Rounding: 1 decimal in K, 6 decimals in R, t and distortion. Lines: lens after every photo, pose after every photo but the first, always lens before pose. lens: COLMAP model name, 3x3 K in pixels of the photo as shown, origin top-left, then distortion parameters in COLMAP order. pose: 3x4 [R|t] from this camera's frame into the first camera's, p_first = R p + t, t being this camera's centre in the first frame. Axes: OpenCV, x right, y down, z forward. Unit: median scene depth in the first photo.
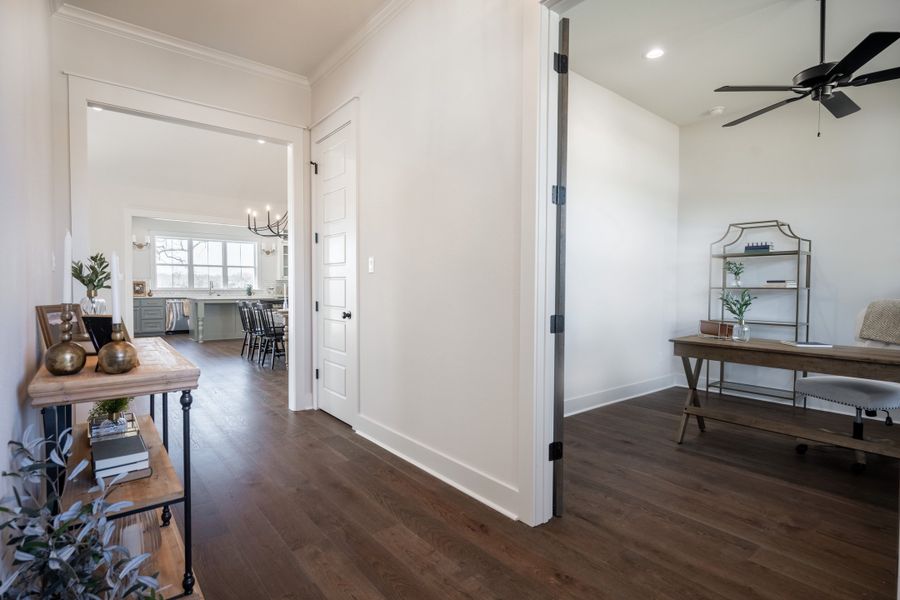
lens RADIAL K [[446.8, 0, 450.0], [0, 446.8, 300.0], [0, 0, 1]] dist [0.001114, 0.000121]
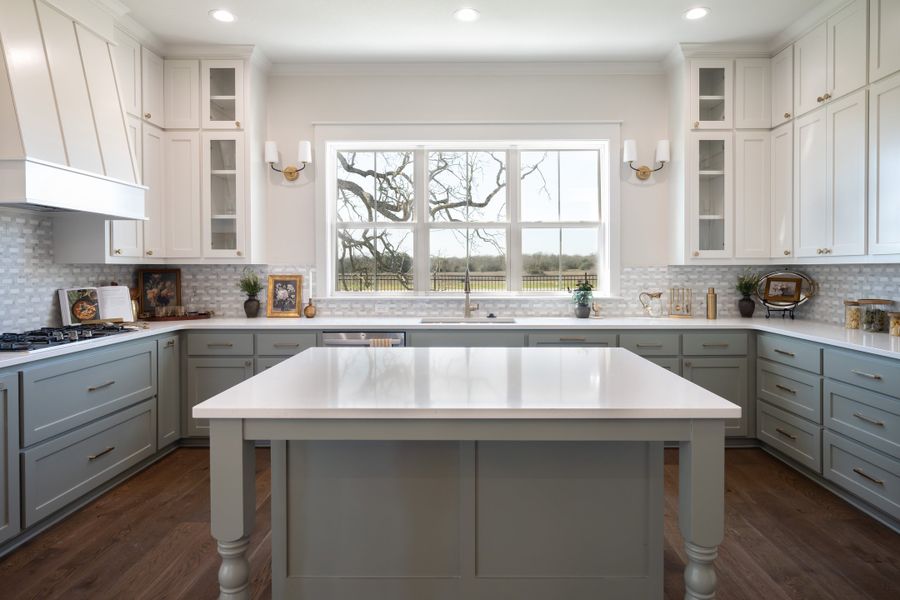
lens RADIAL K [[540.3, 0, 462.3], [0, 540.3, 270.7], [0, 0, 1]] dist [-0.004262, -0.000254]
pose [[0.776279, -0.003297, -0.630380, -0.320028], [-0.013033, 0.999689, -0.021278, -0.037197], [0.630254, 0.024733, 0.775995, 0.752869]]
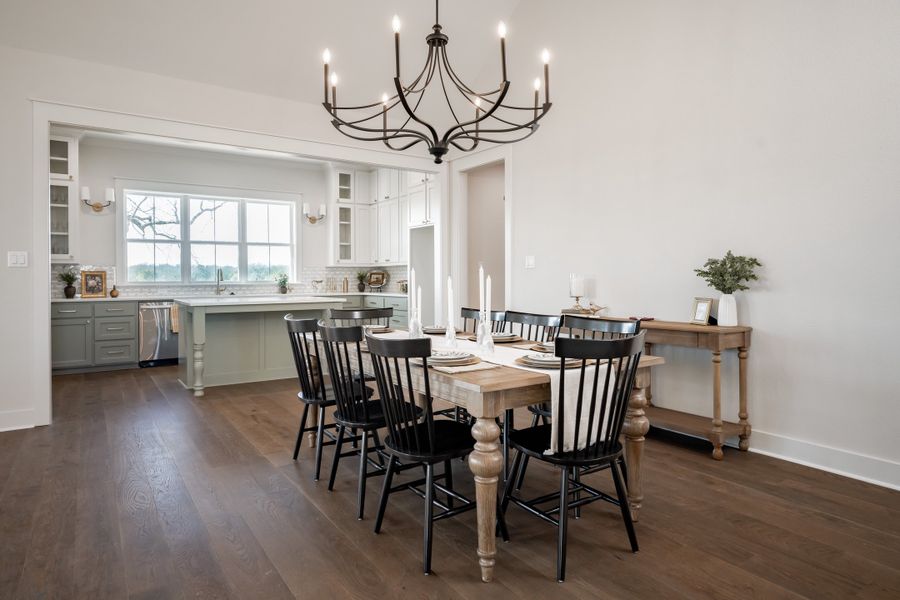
lens RADIAL K [[528.7, 0, 452.2], [0, 528.7, 278.4], [0, 0, 1]] dist [-0.006345, -0.001115]
pose [[0.997063, -0.011685, -0.075695, -0.203307], [0.009457, 0.999513, -0.029730, -0.008472], [0.076006, 0.028927, 0.996688, 0.380311]]
